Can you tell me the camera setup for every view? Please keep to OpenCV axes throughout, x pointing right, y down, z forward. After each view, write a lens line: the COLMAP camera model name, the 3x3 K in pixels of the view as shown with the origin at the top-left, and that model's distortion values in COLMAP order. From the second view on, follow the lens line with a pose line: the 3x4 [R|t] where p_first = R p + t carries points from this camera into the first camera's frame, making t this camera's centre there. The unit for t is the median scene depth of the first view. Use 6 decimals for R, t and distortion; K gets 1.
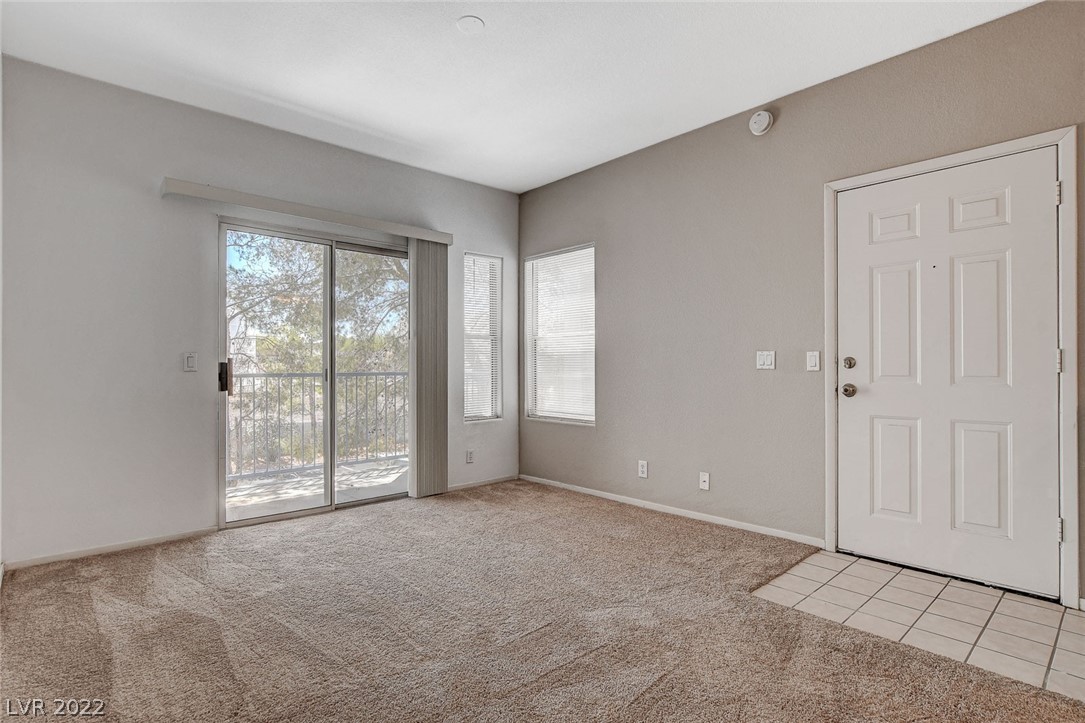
lens RADIAL K [[544.2, 0, 536.0], [0, 544.2, 368.2], [0, 0, 1]] dist [-0.016723, 0.000283]
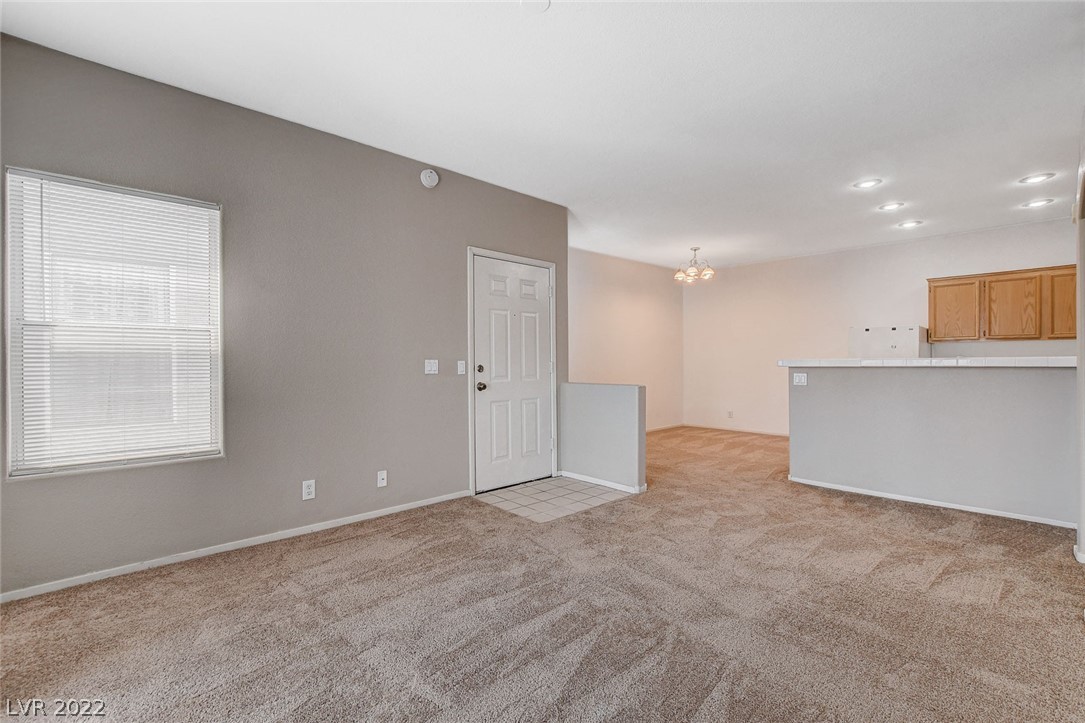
lens RADIAL K [[480.5, 0, 538.4], [0, 480.5, 366.1], [0, 0, 1]] dist [-0.004041, -0.000043]
pose [[-0.014864, -0.007801, 0.999859, -0.657869], [0.004681, 0.999958, 0.007871, -0.022814], [-0.999879, 0.004797, -0.014827, 0.712009]]
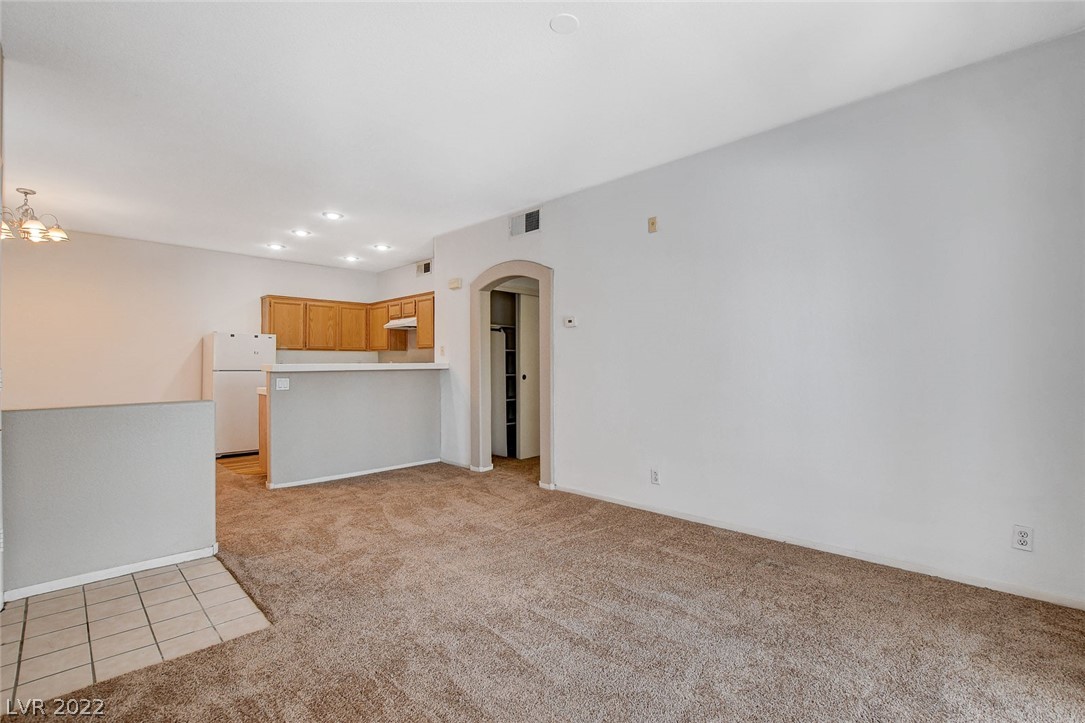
lens RADIAL K [[486.5, 0, 532.6], [0, 486.5, 362.3], [0, 0, 1]] dist [-0.024719, 0.000028]
pose [[-0.998861, 0.002272, -0.047660, -0.017379], [0.002249, 0.999997, 0.000553, -0.031925], [0.047661, 0.000445, -0.998863, 1.294499]]
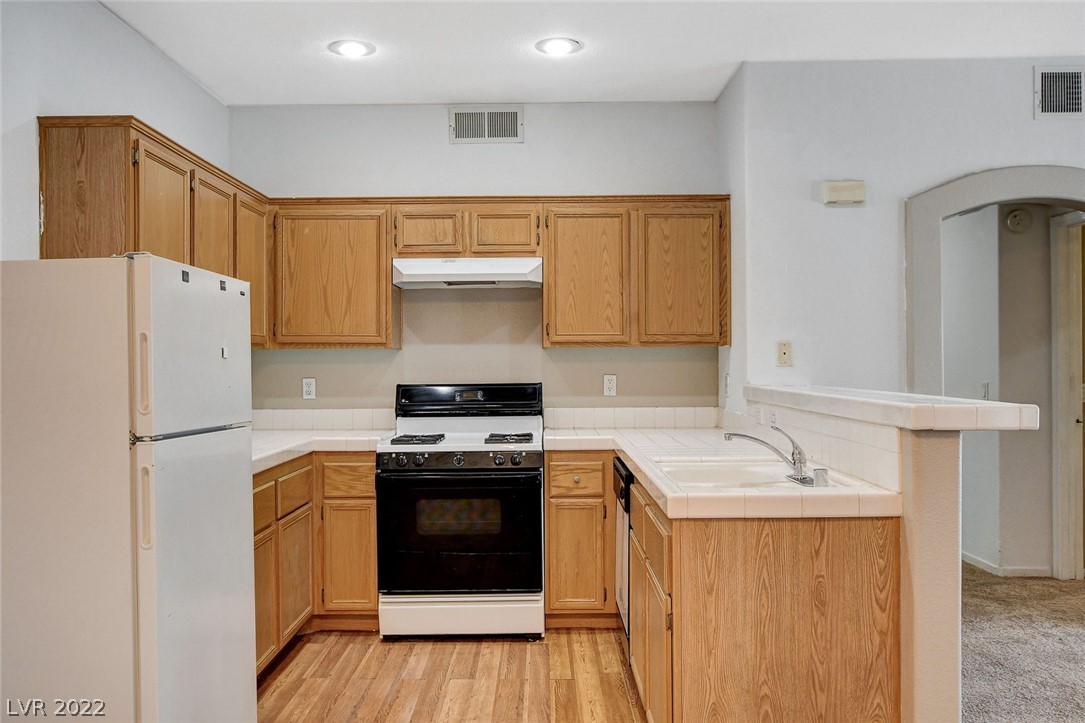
lens RADIAL K [[891.4, 0, 537.5], [0, 891.4, 361.4], [0, 0, 1]] dist [-0.016156, 0.005781]
pose [[-0.674748, 0.001280, -0.738047, 1.256306], [0.004837, 0.999985, -0.002689, -0.057816], [0.738032, -0.005384, -0.674744, 0.247919]]
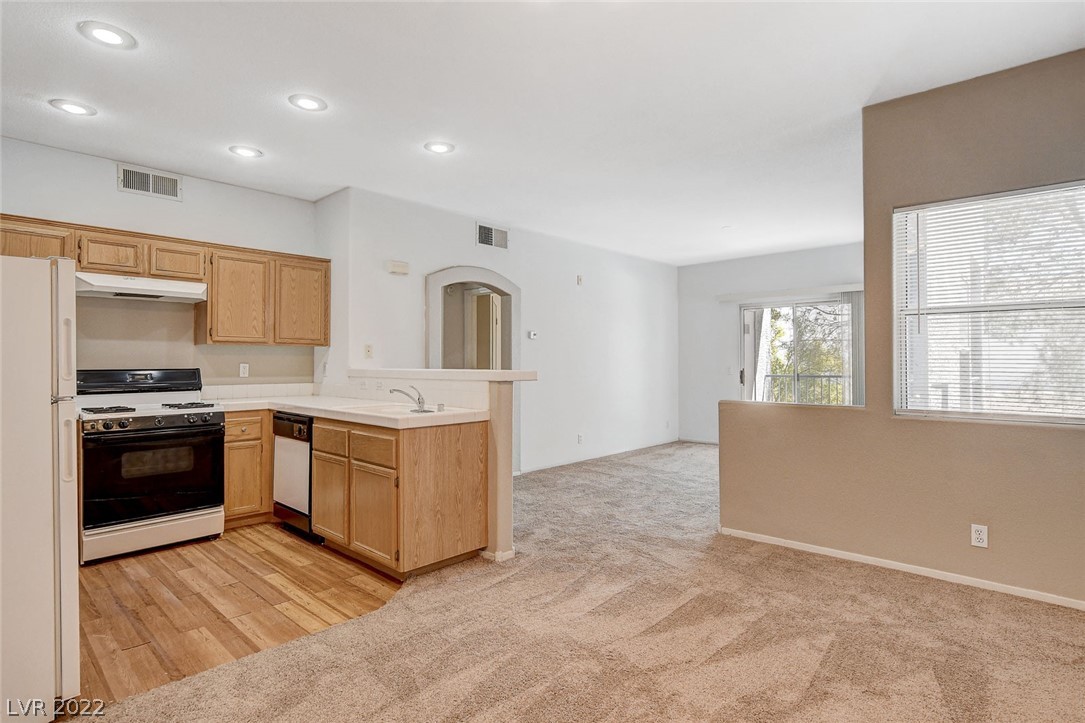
lens RADIAL K [[555.5, 0, 547.0], [0, 555.5, 355.0], [0, 0, 1]] dist [0.001467, 0.000144]
pose [[0.080363, -0.017810, -0.996607, 1.534955], [0.001752, 0.999841, -0.017727, -0.036447], [0.996764, -0.000321, 0.080382, 0.024514]]
